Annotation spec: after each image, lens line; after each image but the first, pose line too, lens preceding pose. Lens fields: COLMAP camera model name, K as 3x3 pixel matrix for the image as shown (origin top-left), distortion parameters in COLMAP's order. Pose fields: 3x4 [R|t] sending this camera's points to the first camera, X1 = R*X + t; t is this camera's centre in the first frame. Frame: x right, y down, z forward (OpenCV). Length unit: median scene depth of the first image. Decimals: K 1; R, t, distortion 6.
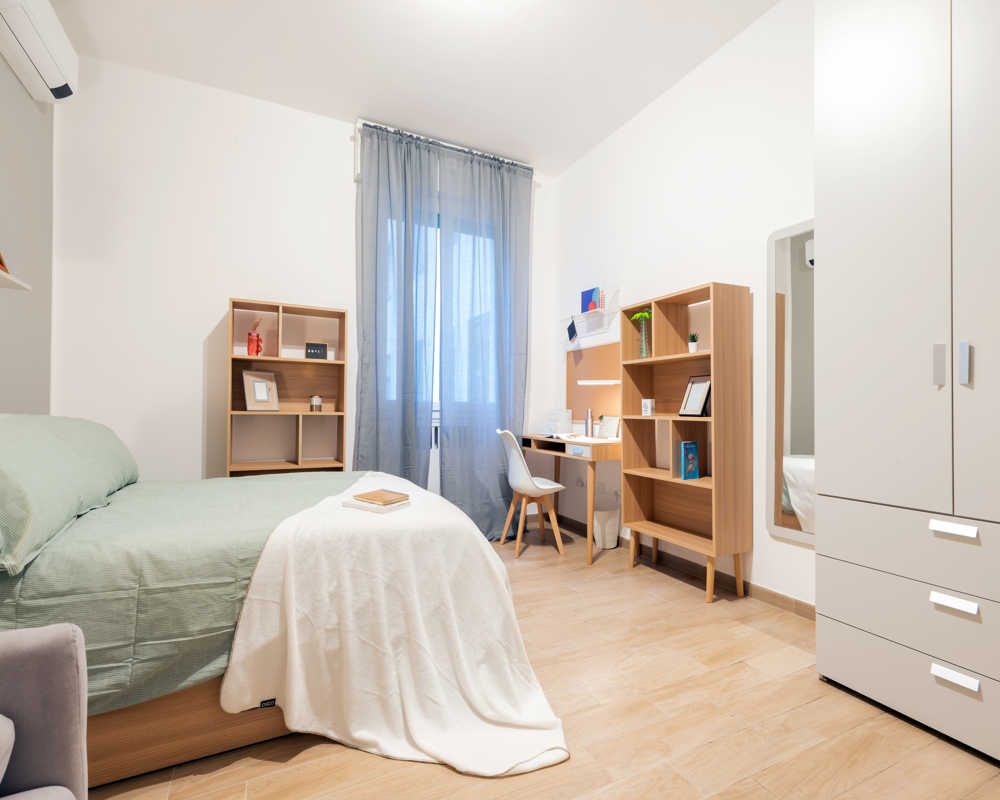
lens RADIAL K [[472.4, 0, 489.4], [0, 472.4, 404.1], [0, 0, 1]] dist [0.006742, -0.003269]
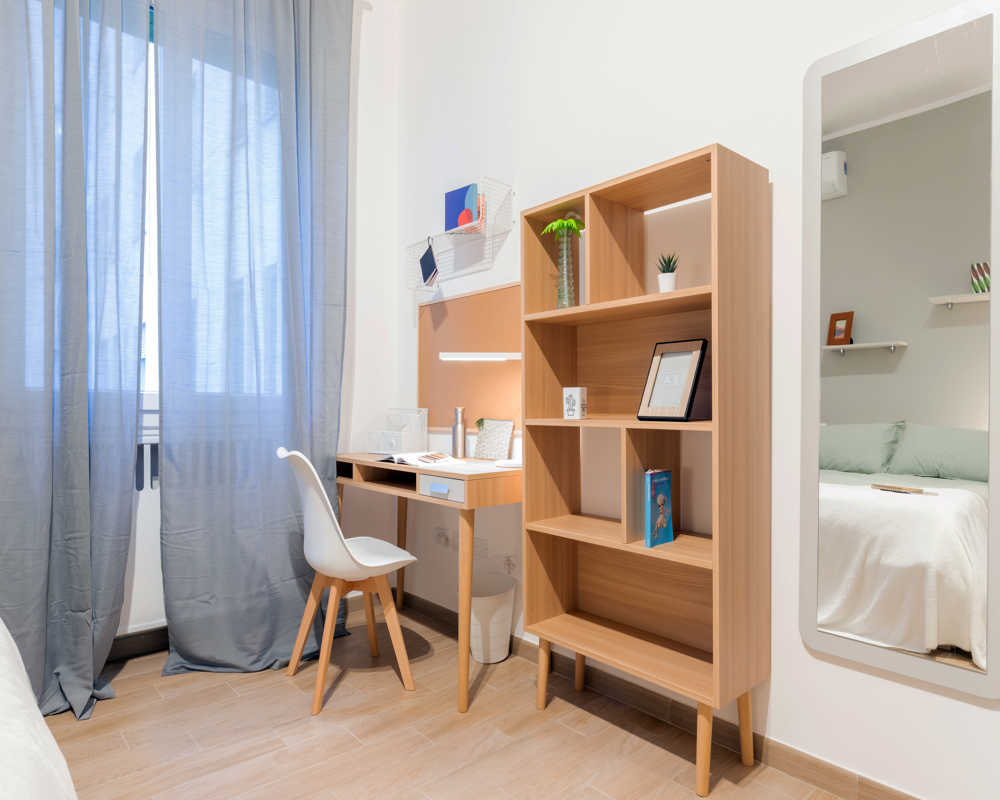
lens RADIAL K [[604.3, 0, 500.8], [0, 604.3, 405.6], [0, 0, 1]] dist [0.000271, -0.003777]
pose [[0.957250, -0.002100, 0.289255, 0.066986], [0.000149, 0.999977, 0.006767, 0.005091], [-0.289263, -0.006434, 0.957228, 0.388568]]
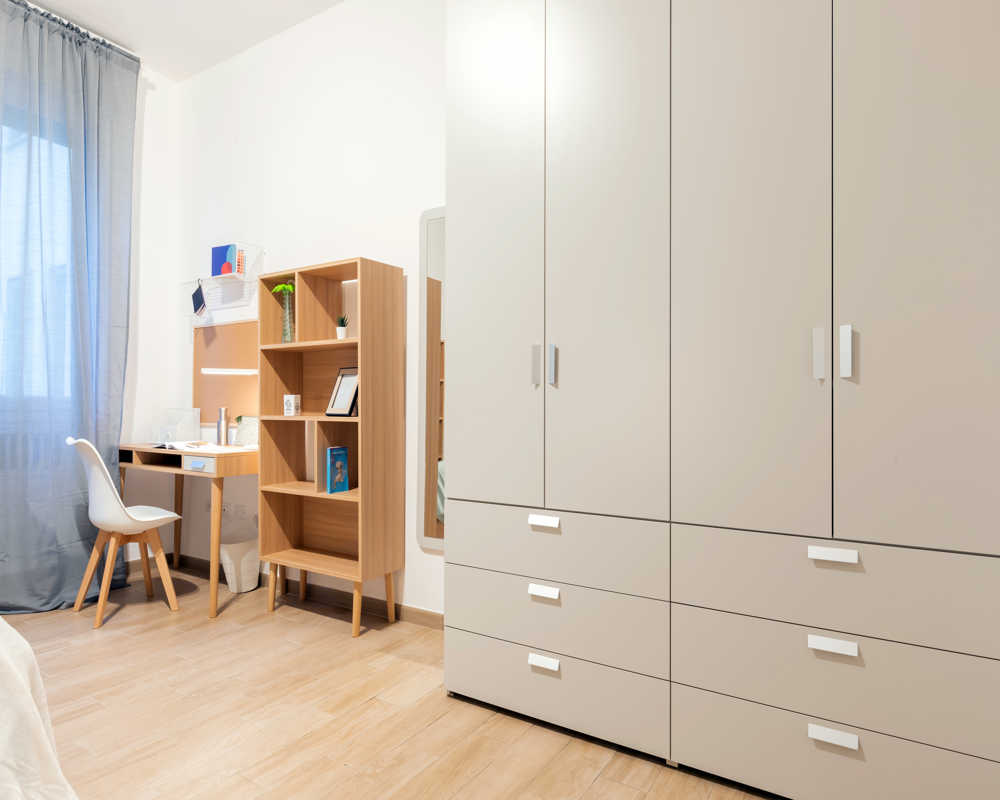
lens RADIAL K [[604.3, 0, 498.2], [0, 604.3, 403.3], [0, 0, 1]] dist [0.000271, -0.003777]
pose [[0.842930, 0.005595, 0.537993, 0.082788], [-0.006906, 0.999976, 0.000421, 0.000897], [-0.537978, -0.004070, 0.842949, -0.036113]]
